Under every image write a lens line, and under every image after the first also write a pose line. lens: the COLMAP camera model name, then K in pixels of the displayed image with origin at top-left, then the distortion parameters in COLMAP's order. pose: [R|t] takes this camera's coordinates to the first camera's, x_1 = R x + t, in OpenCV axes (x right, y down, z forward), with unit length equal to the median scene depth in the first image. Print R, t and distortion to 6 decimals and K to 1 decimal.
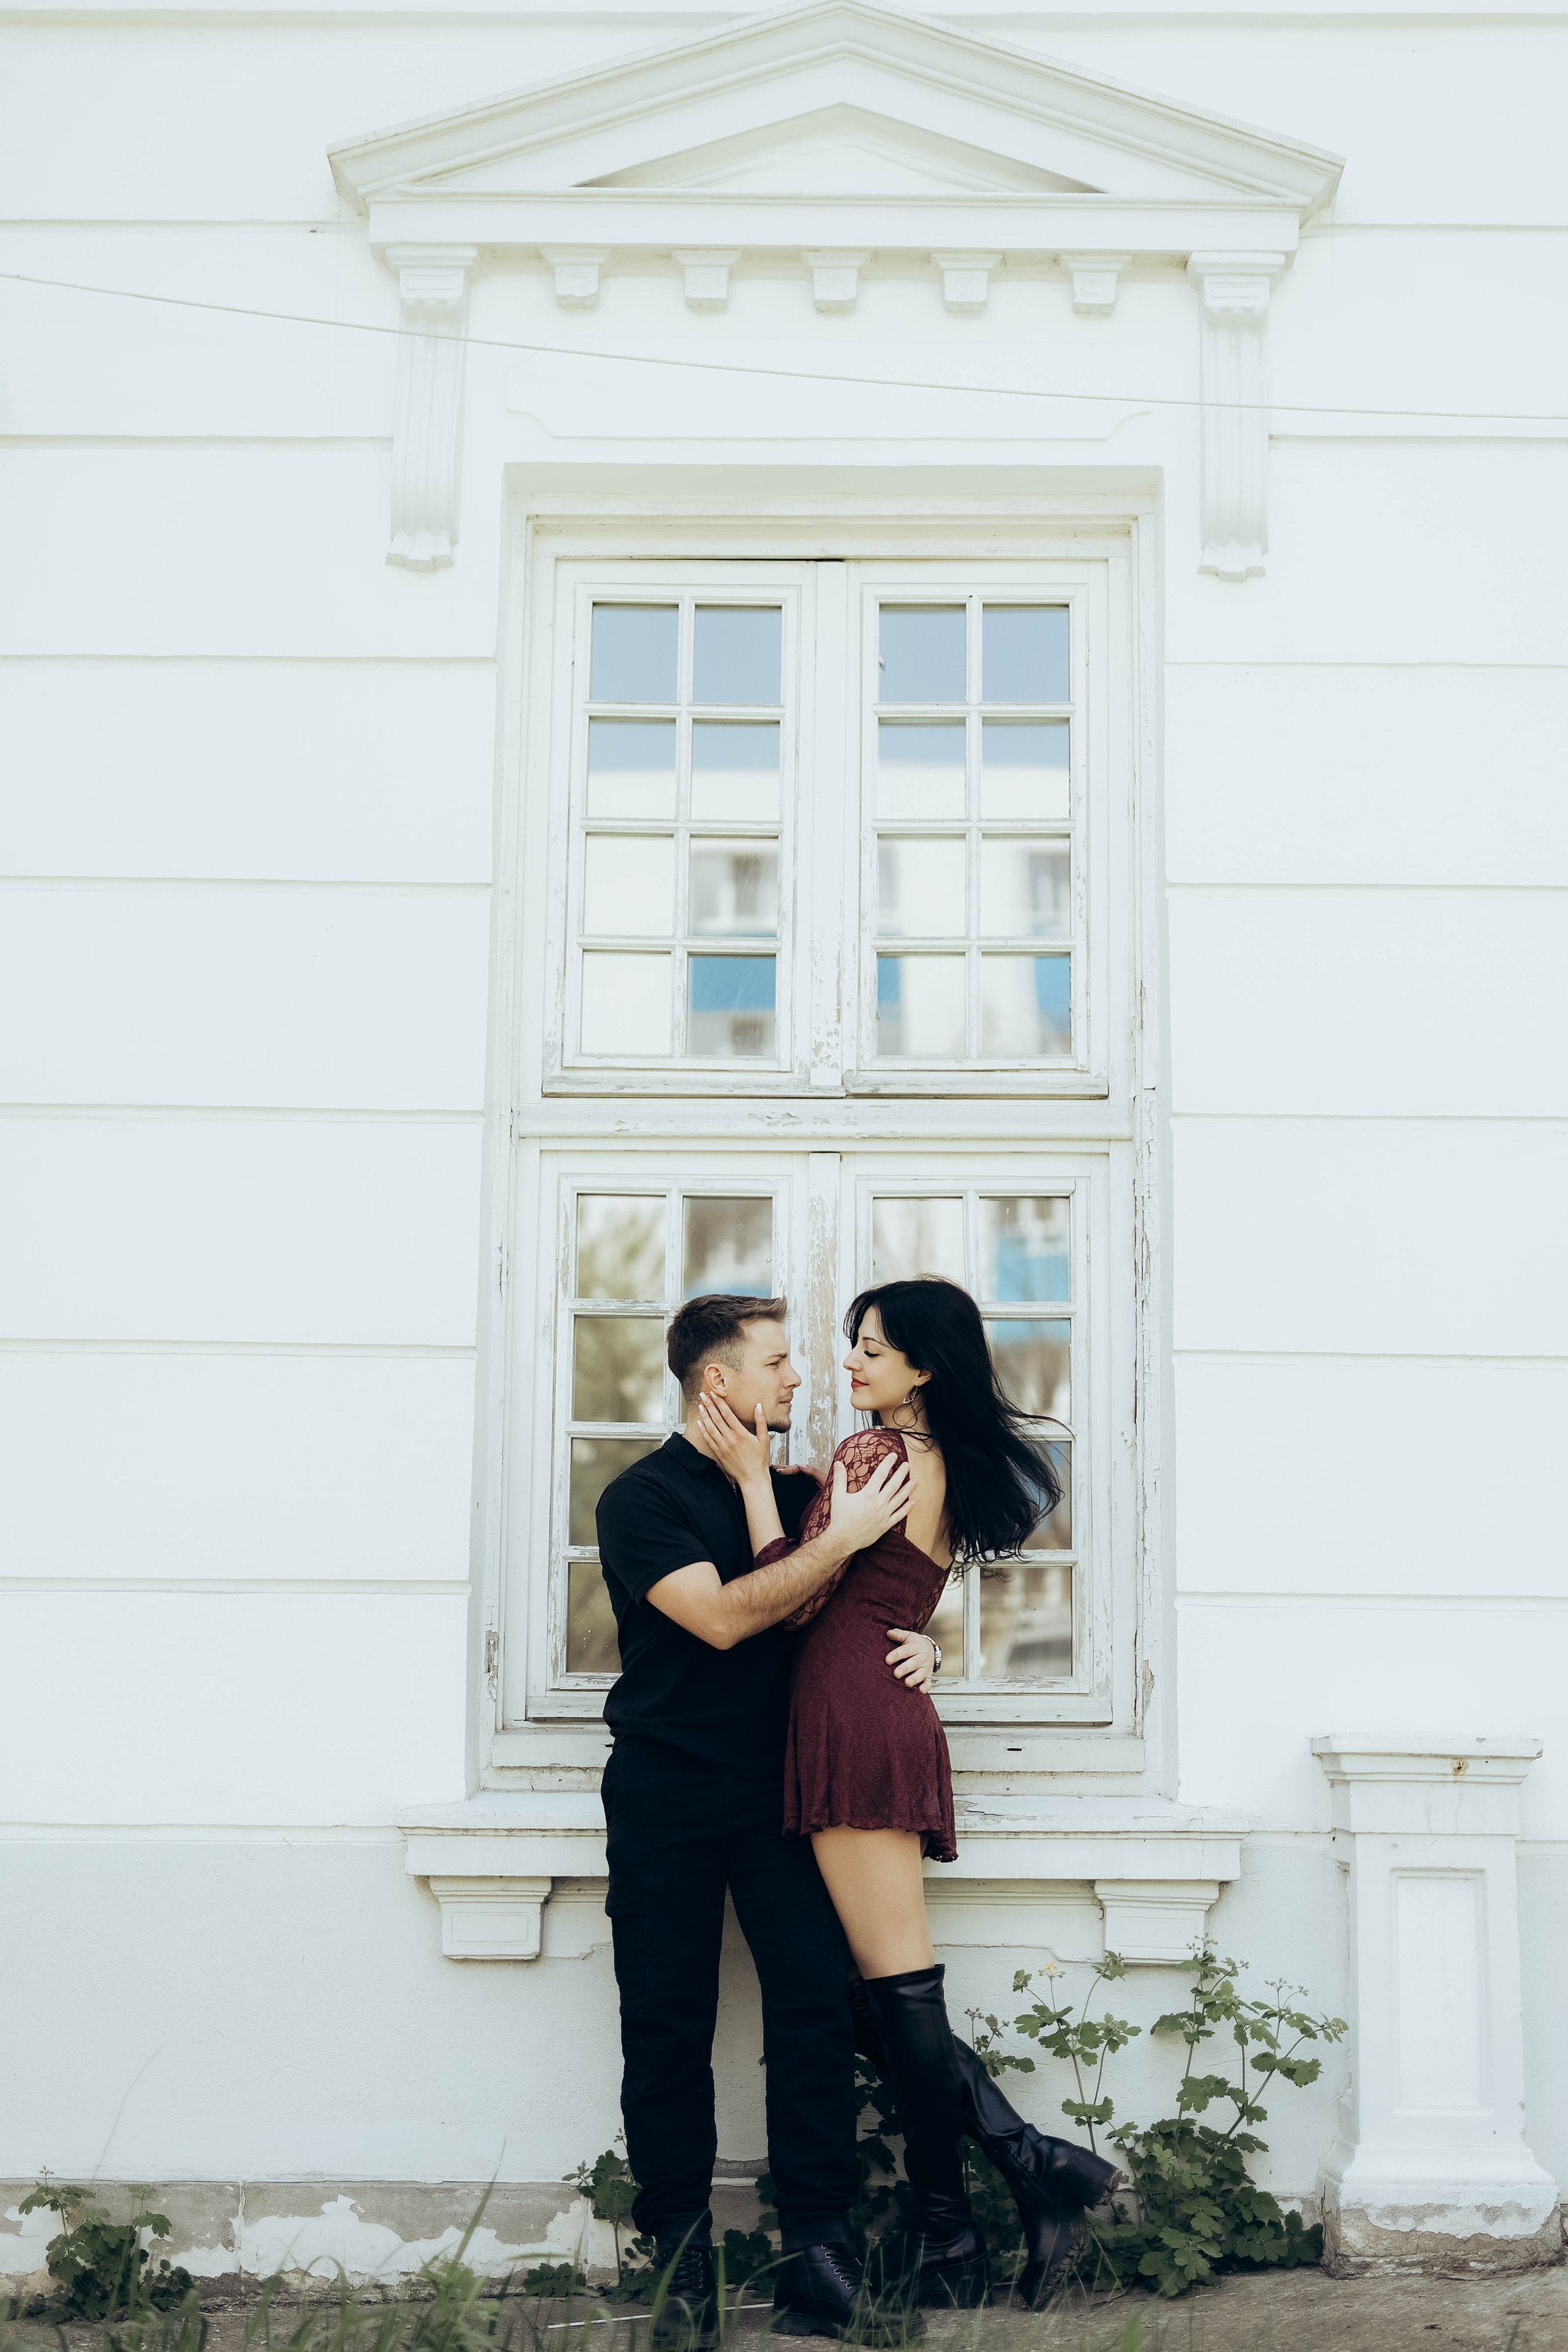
lens RADIAL K [[3509.4, 0, 785.2], [0, 3509.4, 1120.6], [0, 0, 1]] dist [-0.003899, 0.006902]
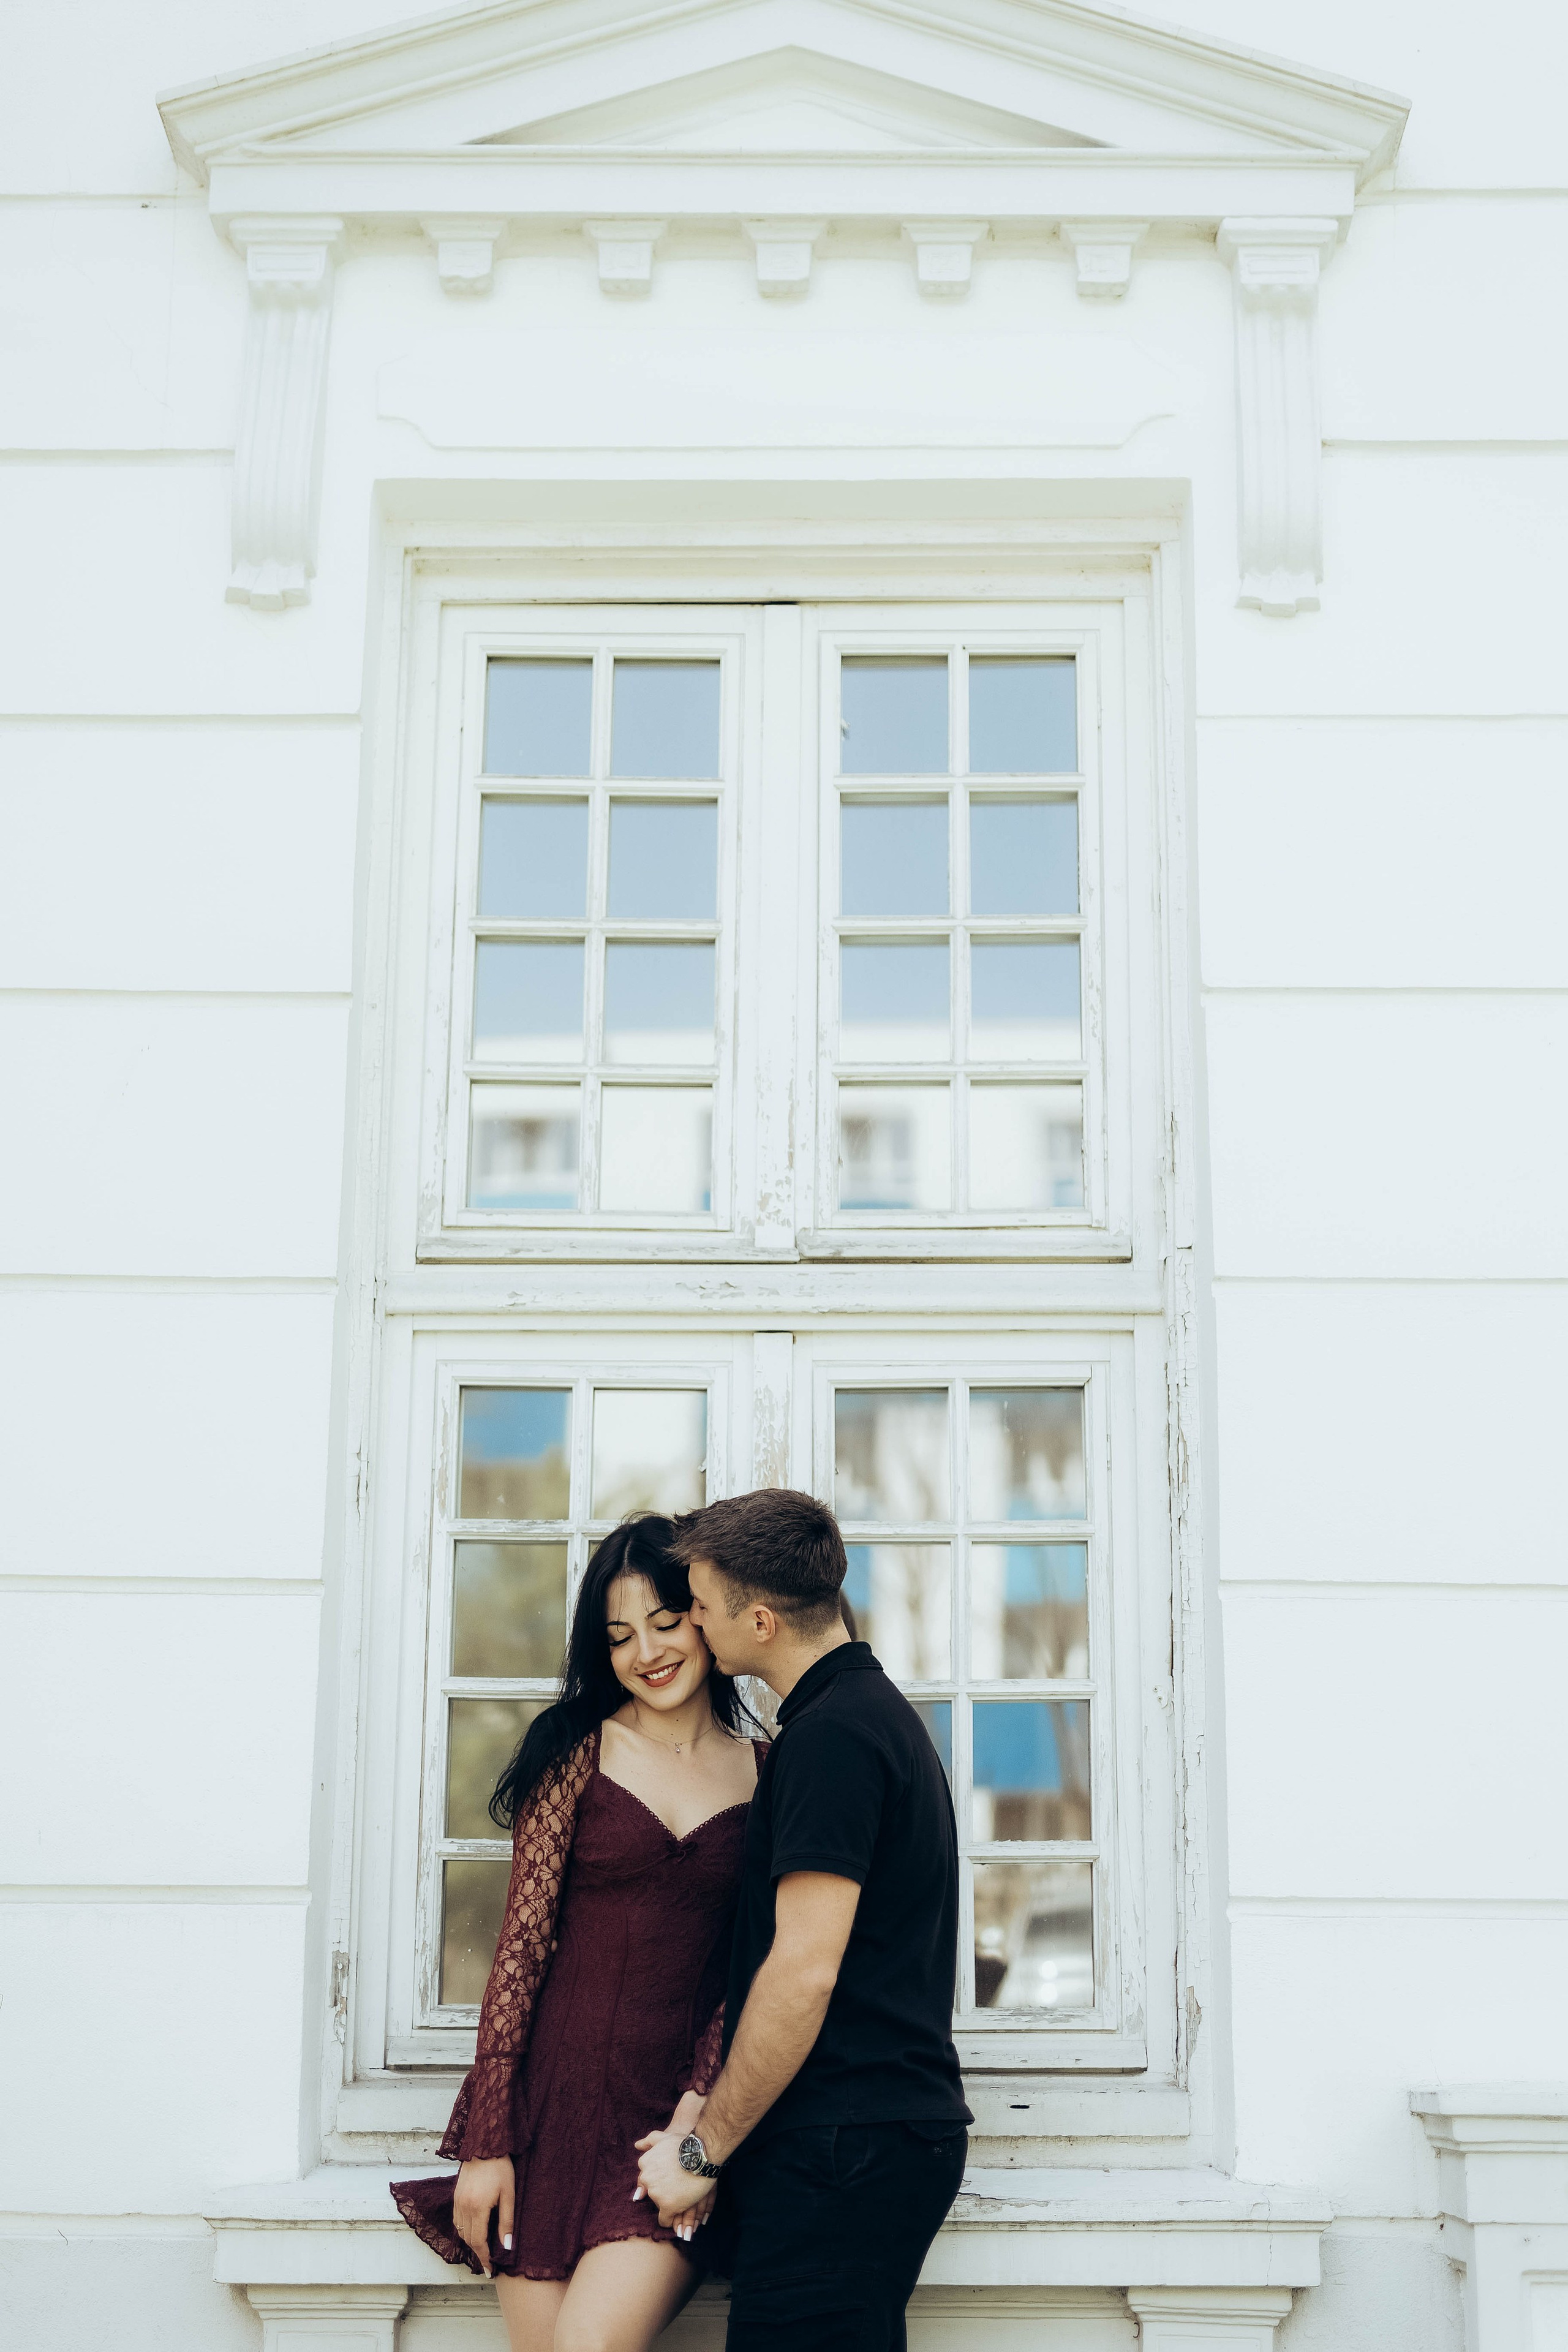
lens RADIAL K [[3509.4, 0, 785.2], [0, 3509.4, 1120.6], [0, 0, 1]] dist [-0.003899, 0.006902]
pose [[0.999989, -0.004287, -0.001855, 0.015512], [0.004138, 0.997247, -0.074033, 0.020017], [0.002167, 0.074024, 0.997254, 0.208141]]
